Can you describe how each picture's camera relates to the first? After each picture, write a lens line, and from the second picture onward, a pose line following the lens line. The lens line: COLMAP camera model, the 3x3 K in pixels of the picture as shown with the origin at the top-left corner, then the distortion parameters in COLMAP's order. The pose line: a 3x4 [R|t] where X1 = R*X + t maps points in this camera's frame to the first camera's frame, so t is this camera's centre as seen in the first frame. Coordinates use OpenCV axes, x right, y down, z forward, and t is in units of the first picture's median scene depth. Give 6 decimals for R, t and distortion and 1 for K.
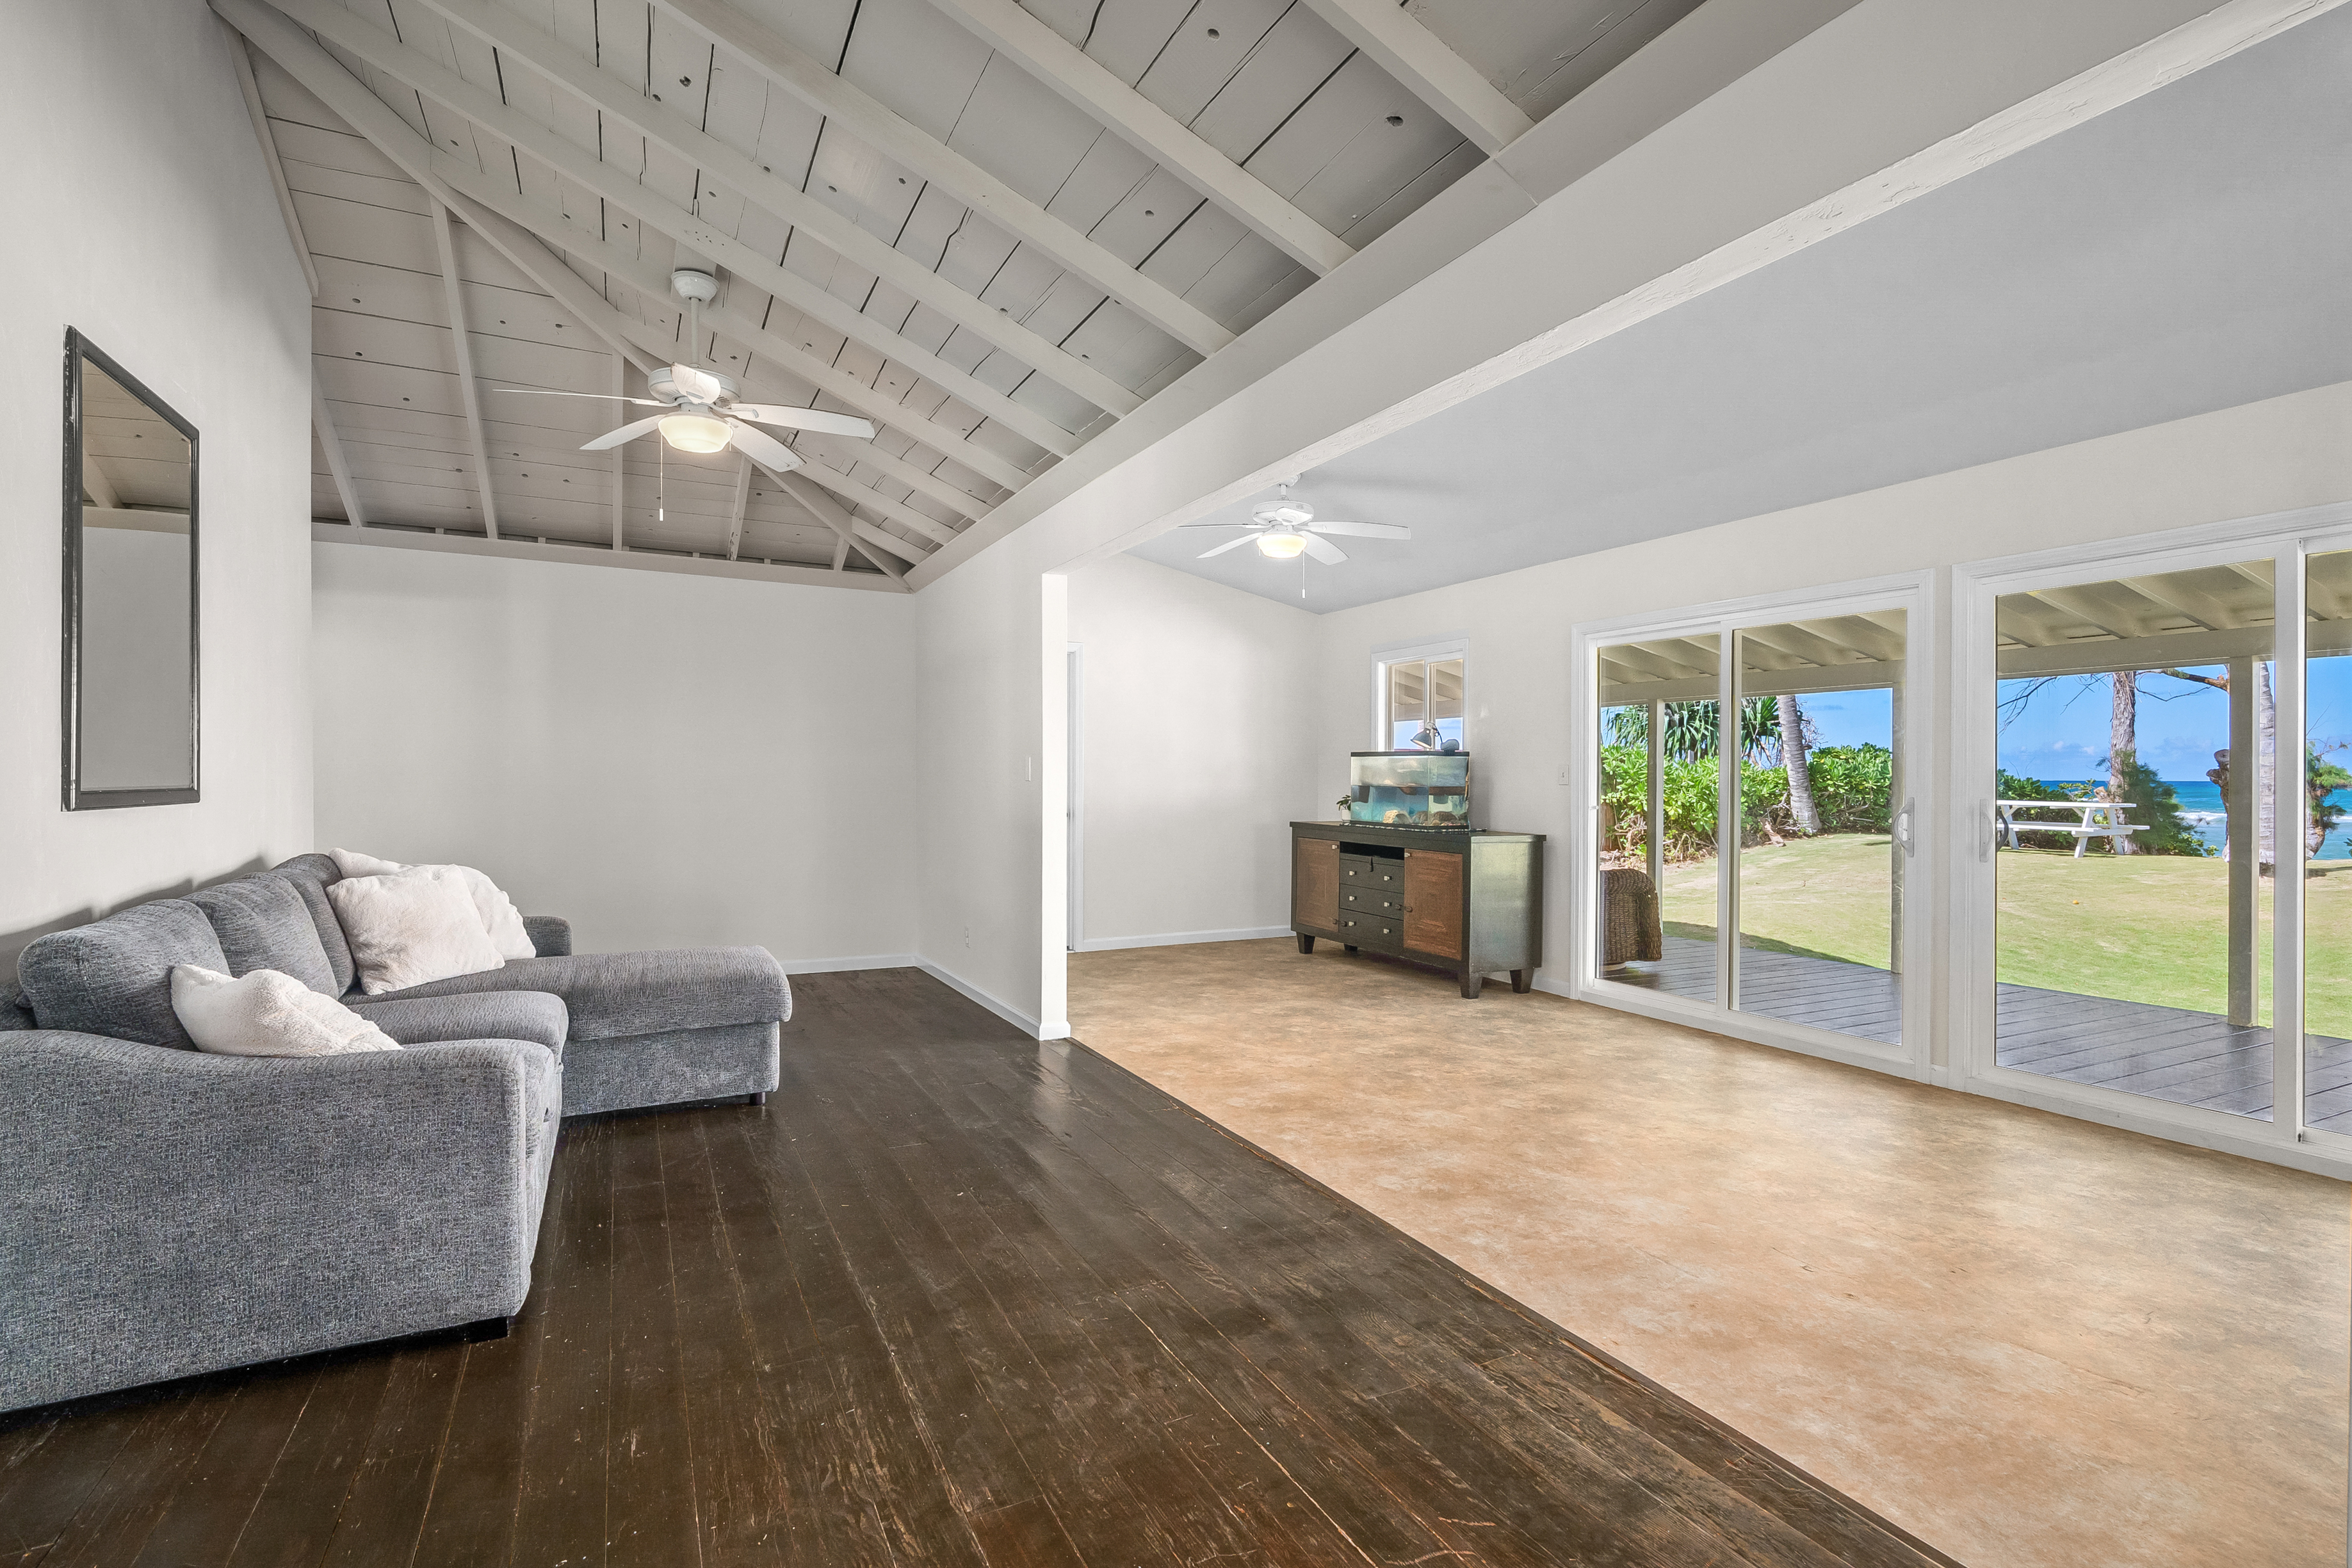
lens RADIAL K [[1083.8, 0, 1128.1], [0, 1083.8, 778.8], [0, 0, 1]] dist [-0.006115, 0.003155]
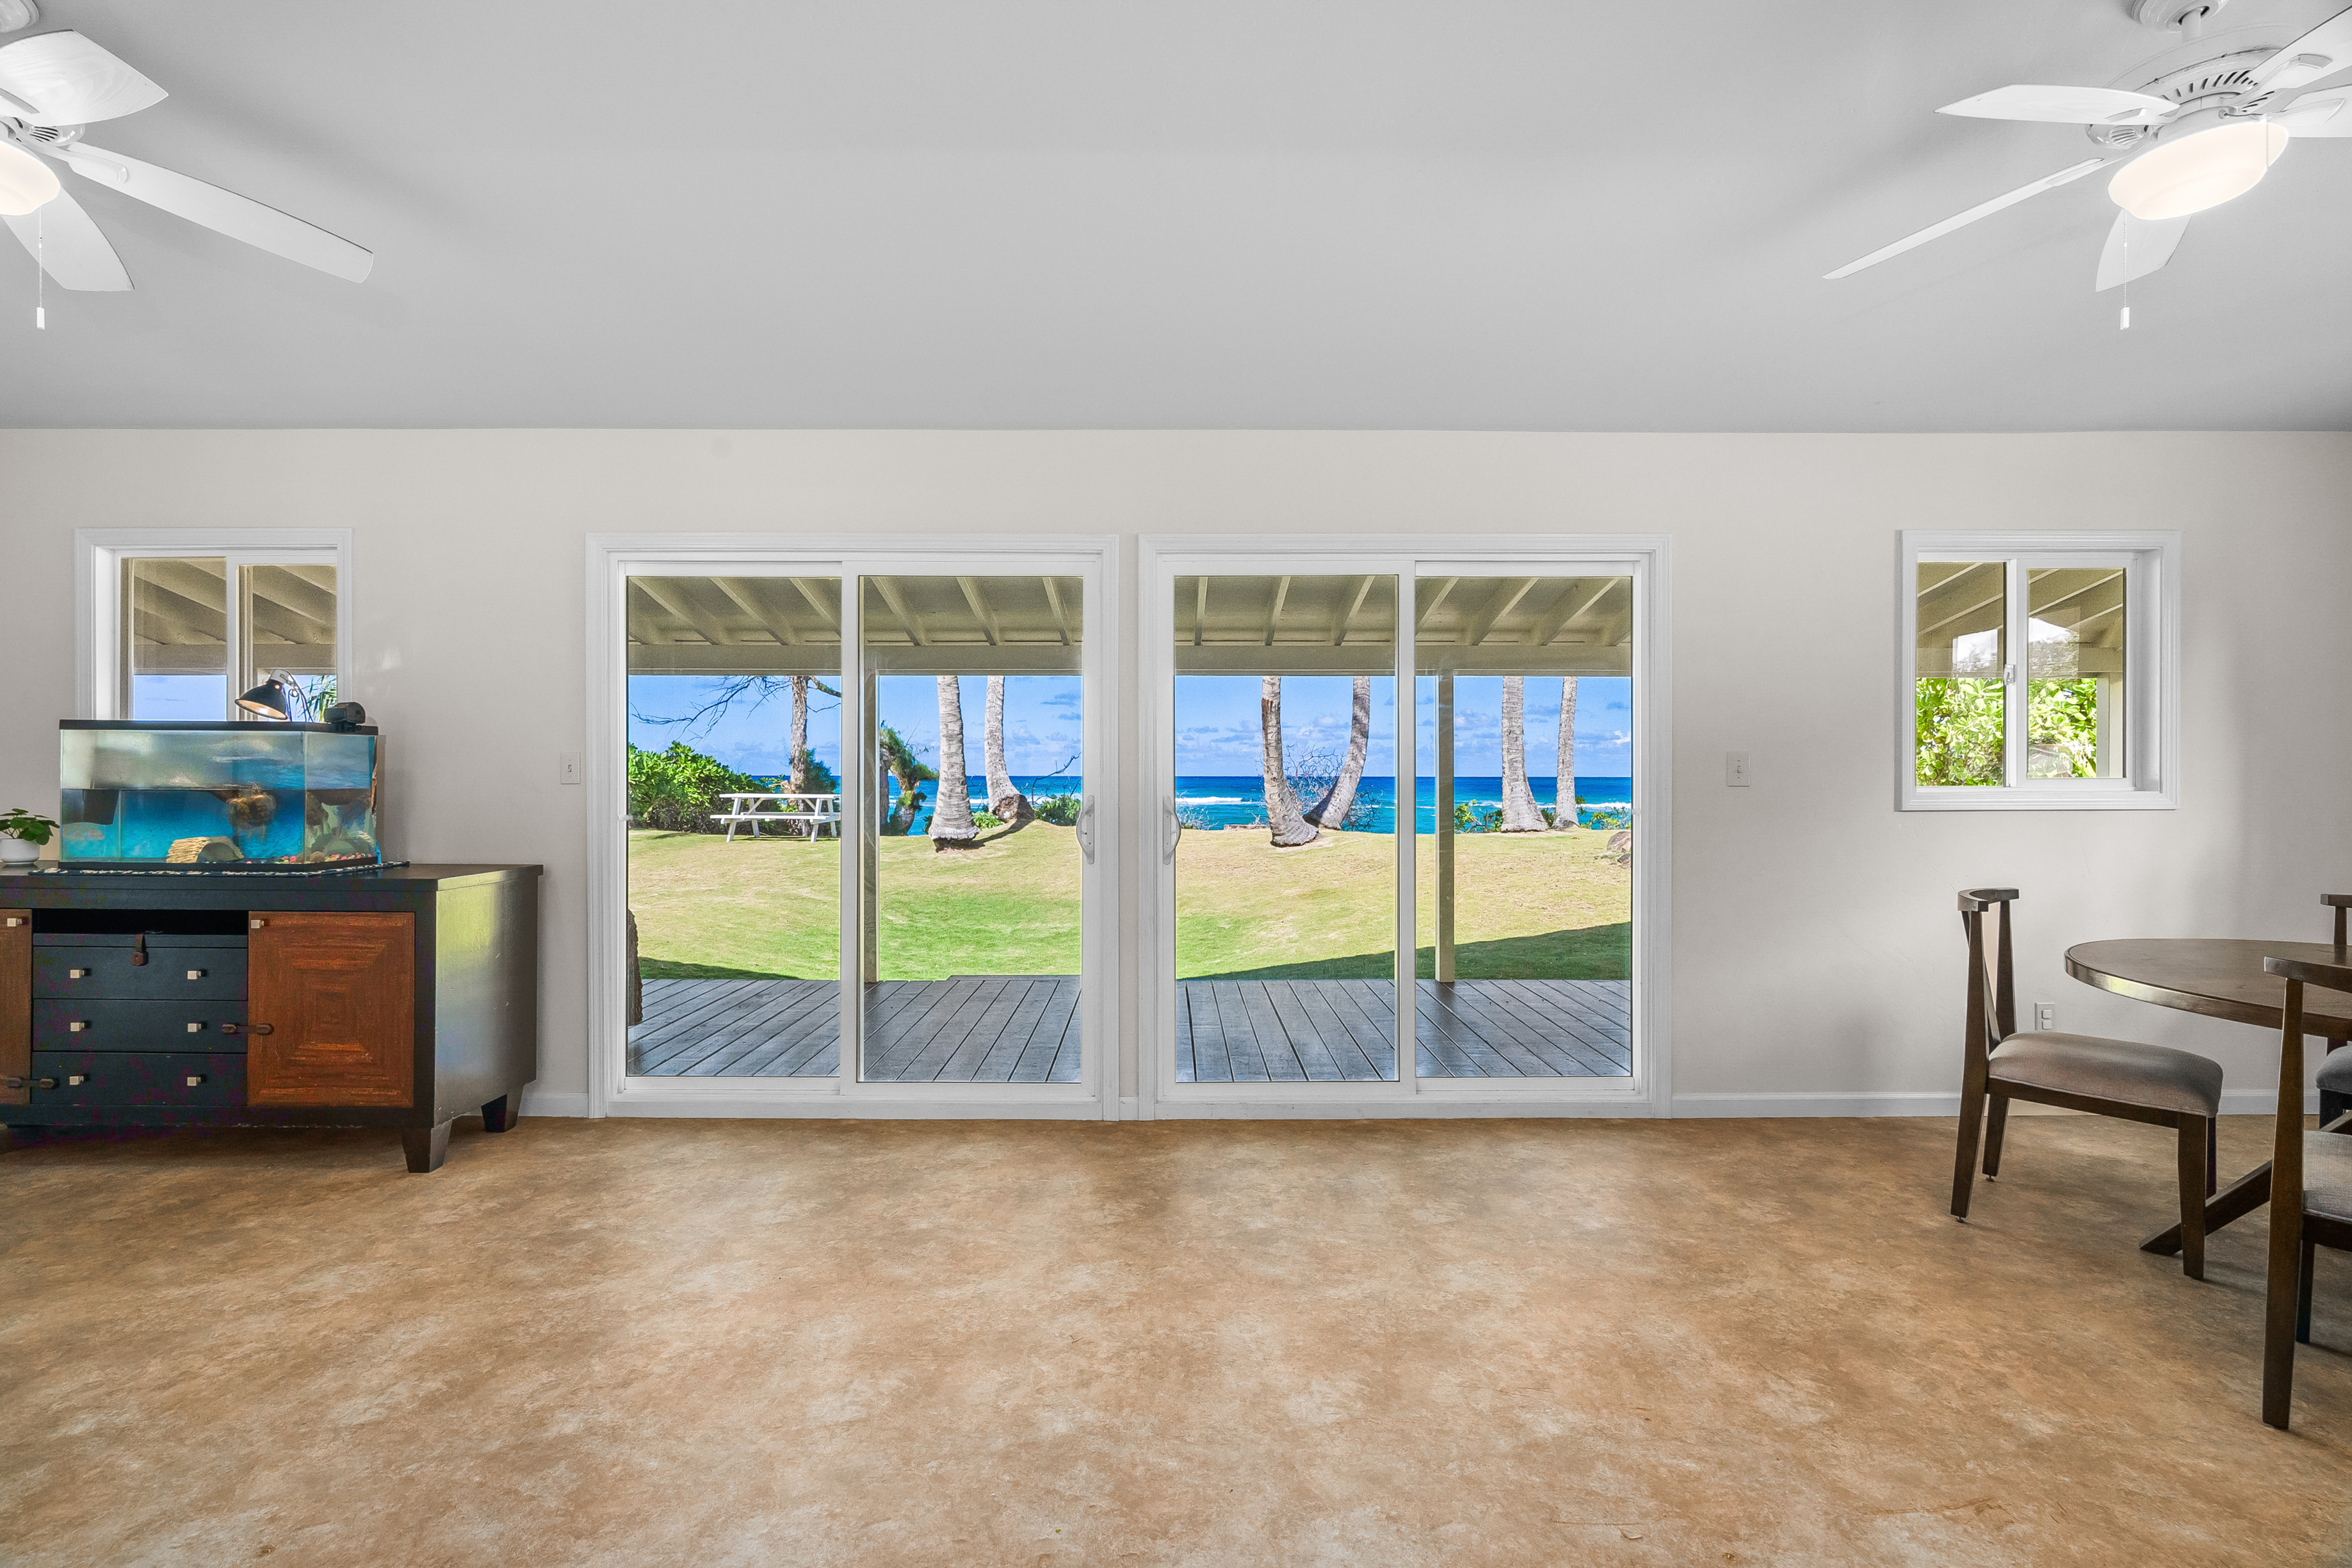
lens RADIAL K [[1083.8, 0, 1165.5], [0, 1083.8, 784.5], [0, 0, 1]] dist [-0.006115, 0.003155]
pose [[0.415283, -0.009840, 0.909639, -0.025832], [0.000798, 0.999945, 0.010453, -0.000503], [-0.909692, -0.003615, 0.415268, 0.380477]]
